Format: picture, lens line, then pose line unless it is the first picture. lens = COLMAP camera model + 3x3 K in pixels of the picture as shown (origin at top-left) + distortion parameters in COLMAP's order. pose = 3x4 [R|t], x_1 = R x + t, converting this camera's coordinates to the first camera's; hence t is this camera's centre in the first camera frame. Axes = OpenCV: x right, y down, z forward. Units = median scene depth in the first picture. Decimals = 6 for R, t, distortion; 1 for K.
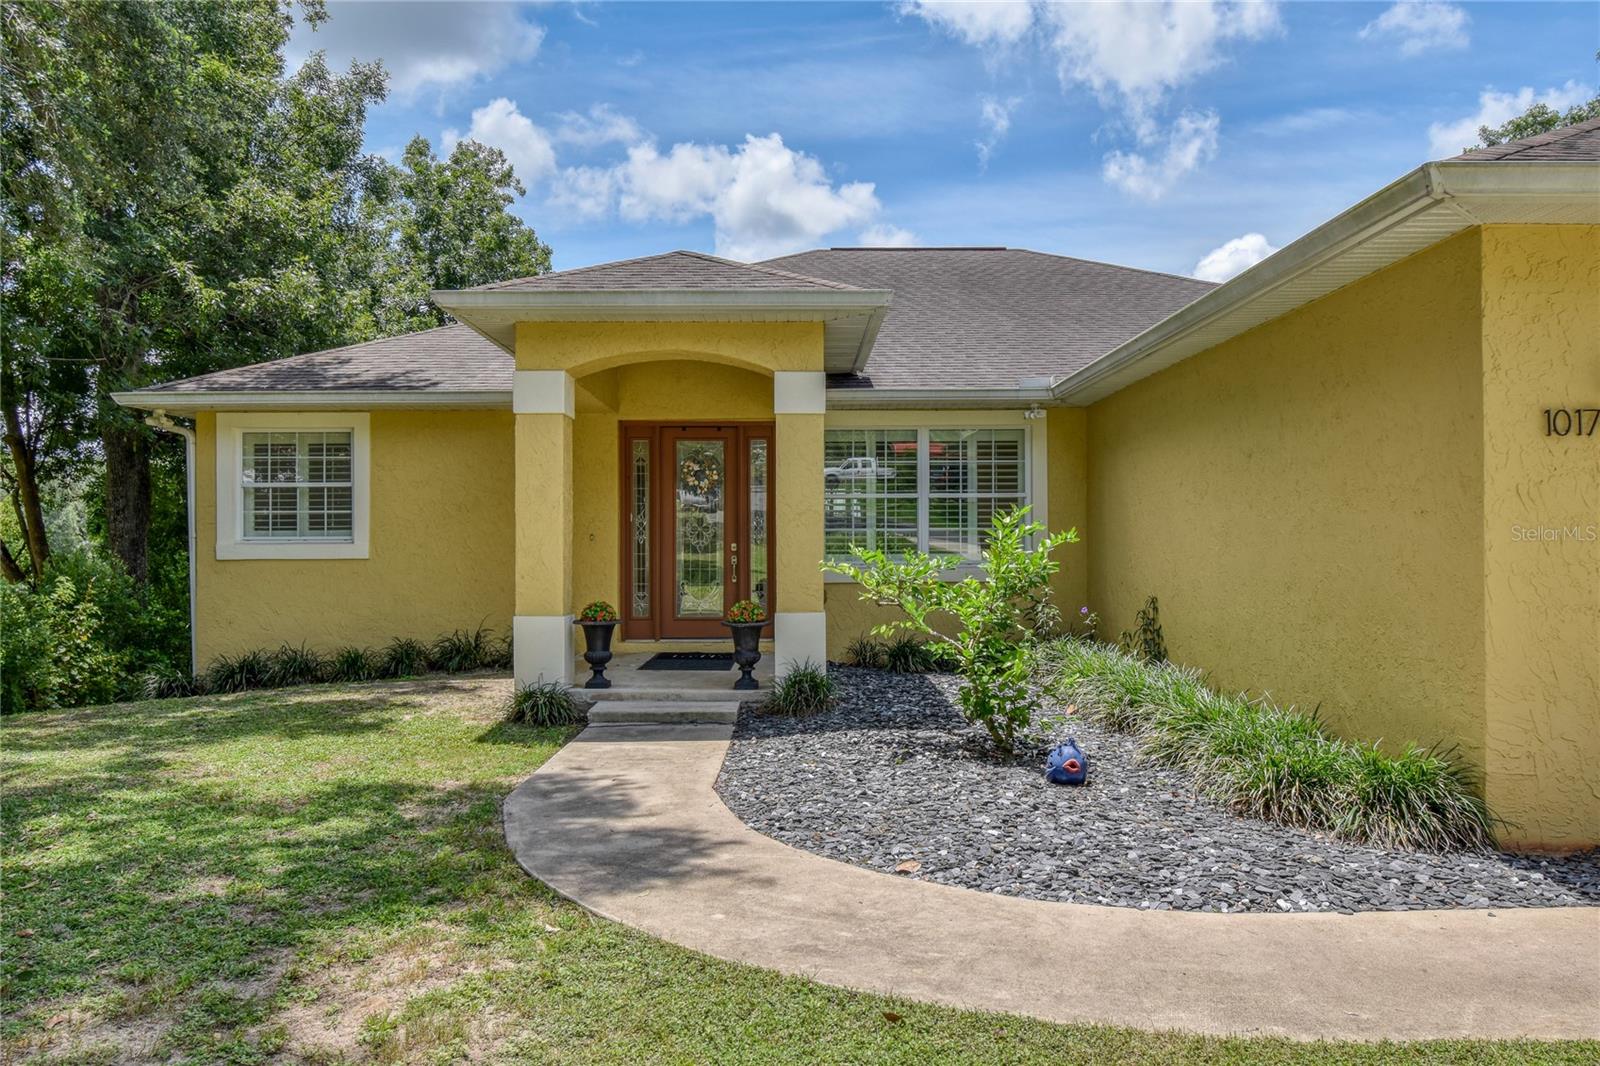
lens RADIAL K [[1154.6, 0, 800.0], [0, 1154.6, 533.0], [0, 0, 1]] dist [-0.009324, -0.004165]
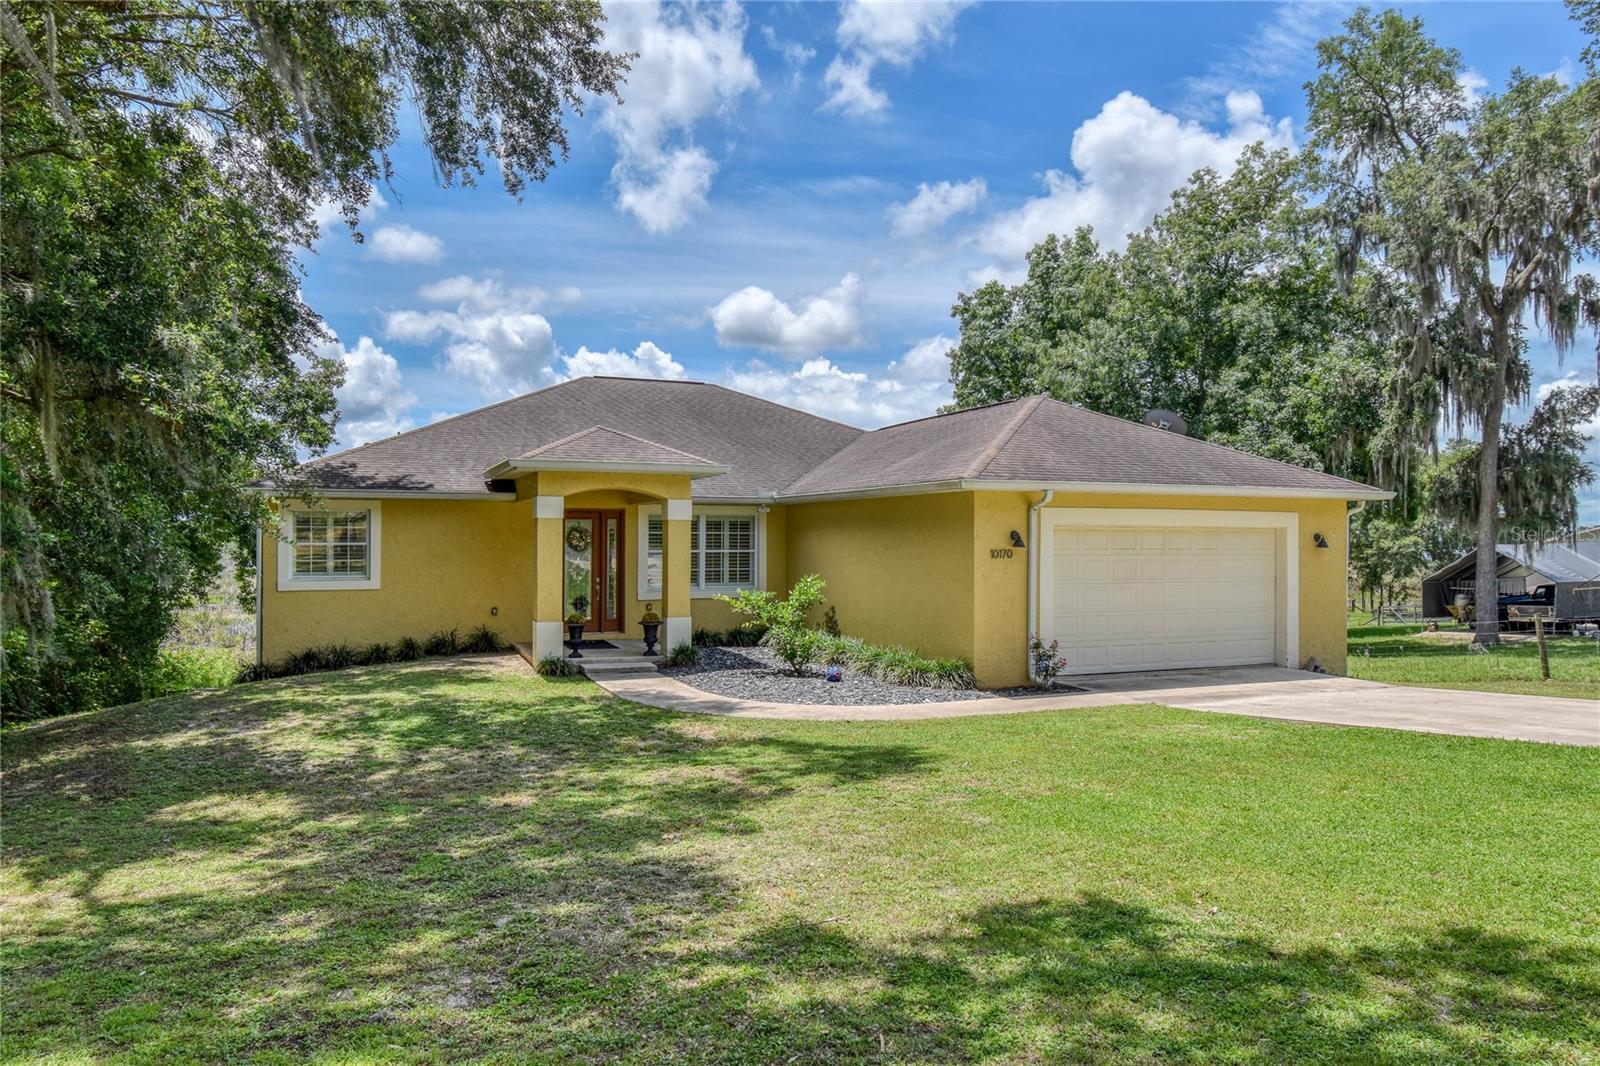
lens RADIAL K [[1037.8, 0, 800.0], [0, 1037.8, 533.0], [0, 0, 1]] dist [0.002297, 0.000226]
pose [[0.926503, 0.009017, 0.376180, -0.465038], [-0.007630, 0.999957, -0.005176, -0.067934], [-0.376210, 0.001925, 0.926532, -0.737047]]
